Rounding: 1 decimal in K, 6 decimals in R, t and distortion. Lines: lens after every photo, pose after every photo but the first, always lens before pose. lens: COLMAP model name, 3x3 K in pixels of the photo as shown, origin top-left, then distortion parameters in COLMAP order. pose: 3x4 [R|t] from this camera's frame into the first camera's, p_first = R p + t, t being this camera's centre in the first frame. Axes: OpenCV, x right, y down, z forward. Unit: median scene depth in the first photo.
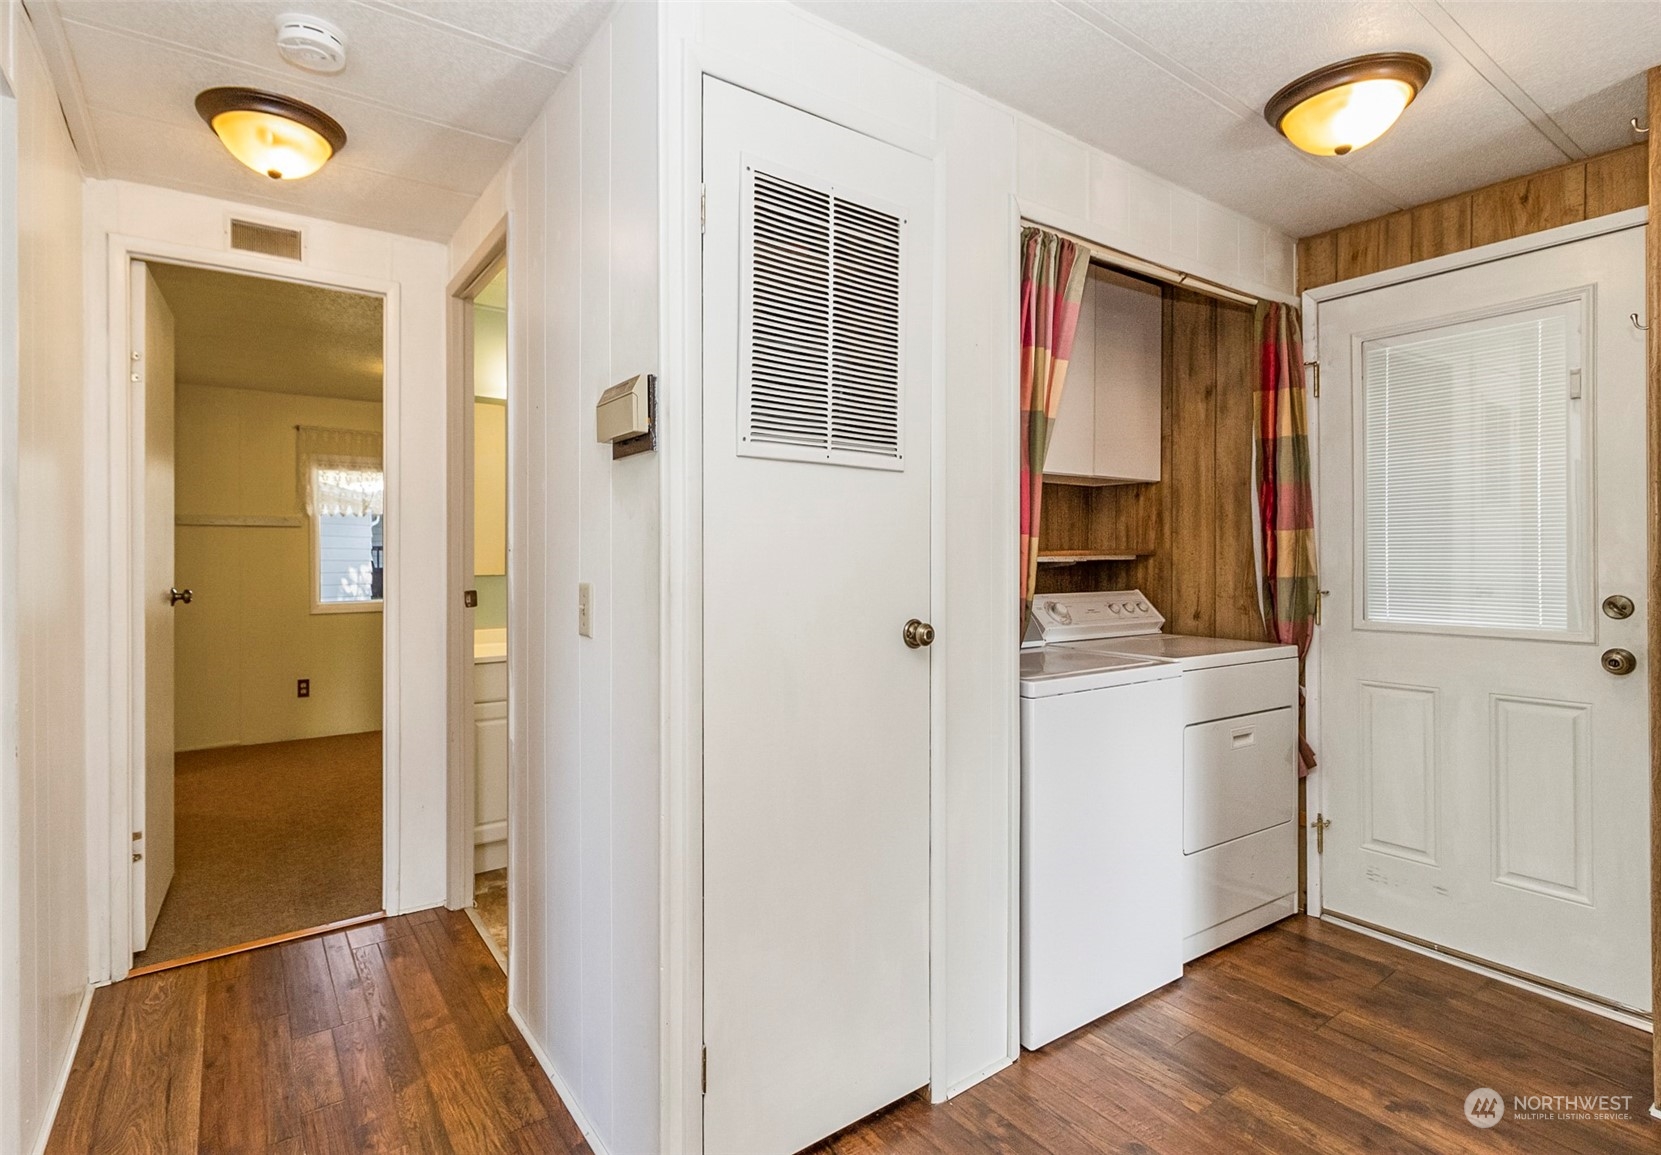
lens RADIAL K [[808.1, 0, 787.0], [0, 808.1, 558.0], [0, 0, 1]] dist [0.002638, 0.000220]
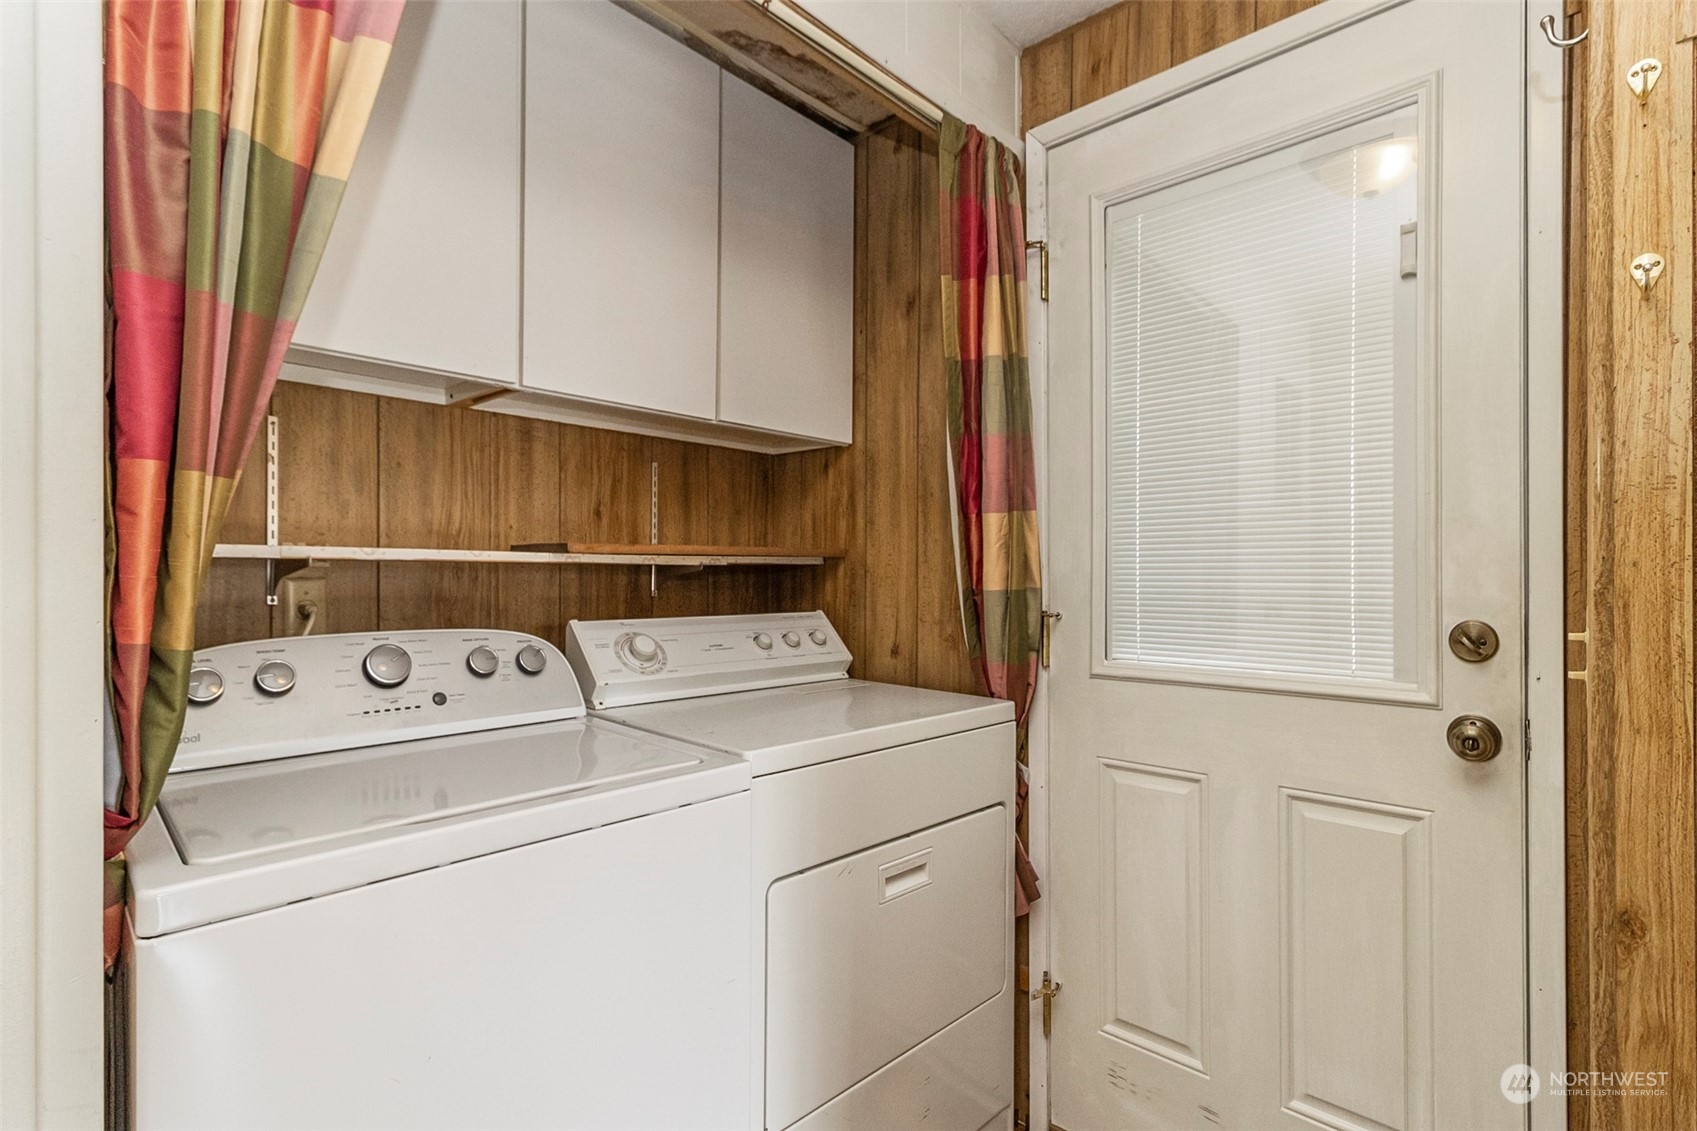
lens RADIAL K [[815.7, 0, 859.9], [0, 815.7, 570.8], [0, 0, 1]] dist [0.004706, 0.000903]
pose [[0.970982, 0.007465, 0.239037, 0.367574], [-0.006172, 0.999962, -0.006160, 0.013151], [-0.239074, 0.004505, 0.970991, 0.425264]]
